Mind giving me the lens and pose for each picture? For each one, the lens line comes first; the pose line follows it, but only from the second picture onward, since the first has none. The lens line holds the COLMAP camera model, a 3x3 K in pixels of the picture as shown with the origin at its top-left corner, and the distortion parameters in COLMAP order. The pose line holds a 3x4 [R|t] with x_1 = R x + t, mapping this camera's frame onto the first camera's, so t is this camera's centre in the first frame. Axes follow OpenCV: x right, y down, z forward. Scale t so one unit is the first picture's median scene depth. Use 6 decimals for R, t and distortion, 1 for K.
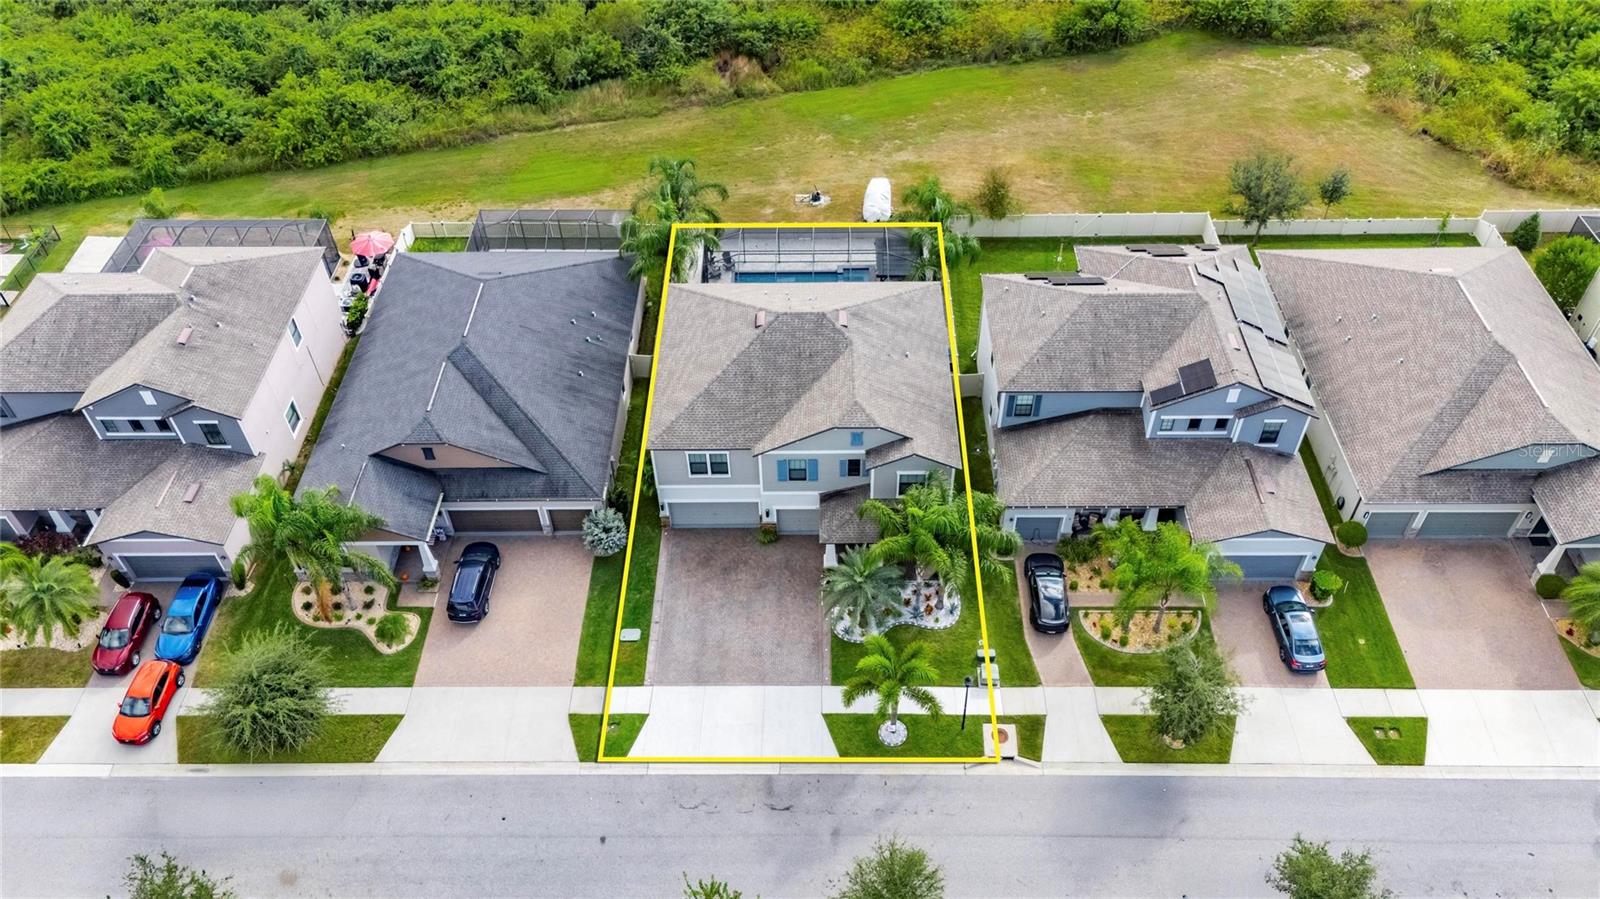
lens RADIAL K [[1178.1, 0, 808.1], [0, 1178.1, 451.3], [0, 0, 1]] dist [0.070287, -0.068281]
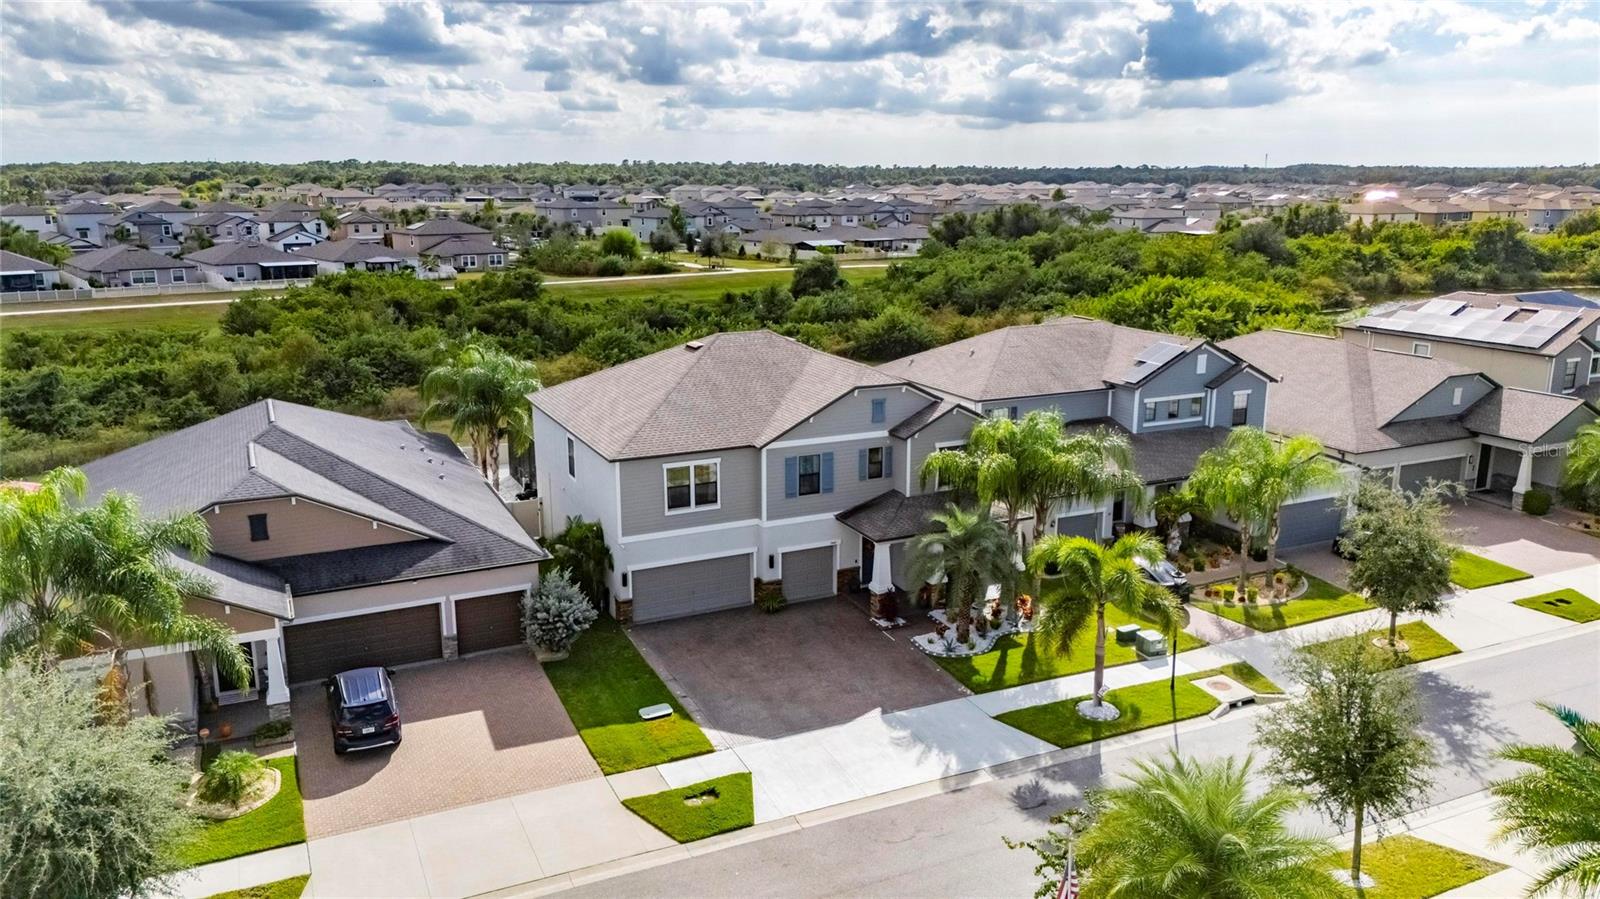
lens RADIAL K [[1178.1, 0, 811.1], [0, 1178.1, 447.4], [0, 0, 1]] dist [0.070287, -0.068281]
pose [[0.898291, -0.086926, 0.430718, -0.319552], [0.304328, 0.830149, -0.467158, 0.341143], [-0.316952, 0.550723, 0.772169, 0.395648]]
